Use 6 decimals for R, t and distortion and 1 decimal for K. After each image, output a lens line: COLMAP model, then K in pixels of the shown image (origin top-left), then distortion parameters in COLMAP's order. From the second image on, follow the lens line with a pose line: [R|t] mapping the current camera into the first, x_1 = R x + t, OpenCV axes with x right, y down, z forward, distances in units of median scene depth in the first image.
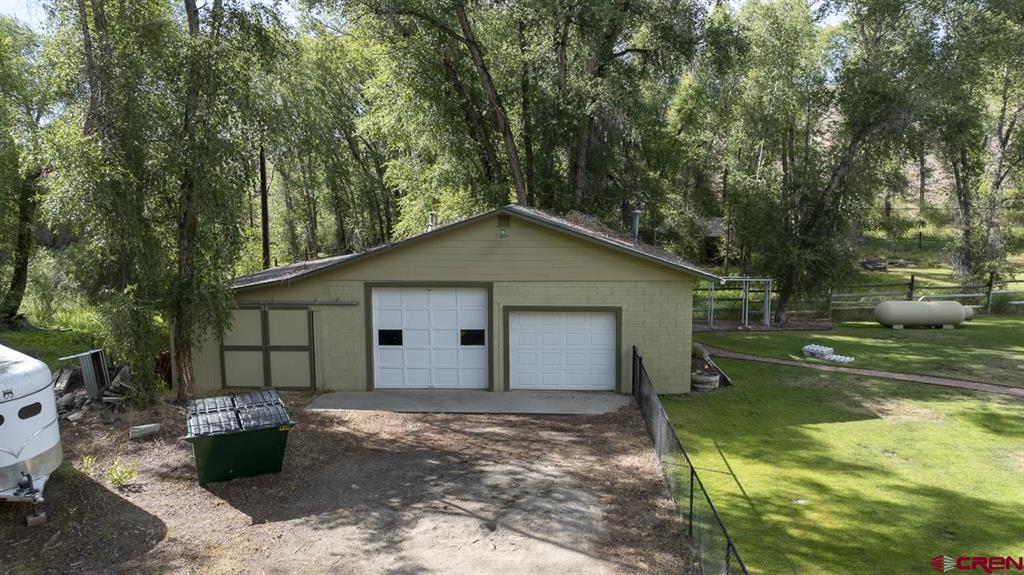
lens RADIAL K [[738.6, 0, 513.5], [0, 738.6, 285.8], [0, 0, 1]] dist [0.003007, -0.001049]
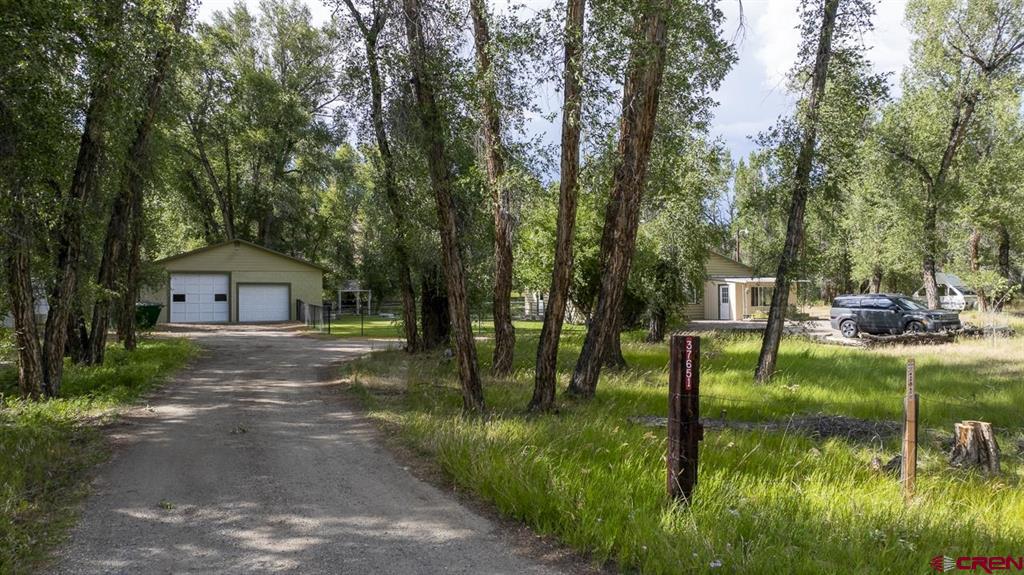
lens RADIAL K [[738.6, 0, 510.7], [0, 738.6, 286.8], [0, 0, 1]] dist [0.003007, -0.001049]
pose [[0.906701, 0.006742, 0.421721, -0.199700], [0.051413, 0.990649, -0.126376, 0.358286], [-0.418630, 0.136268, 0.897876, -1.322472]]
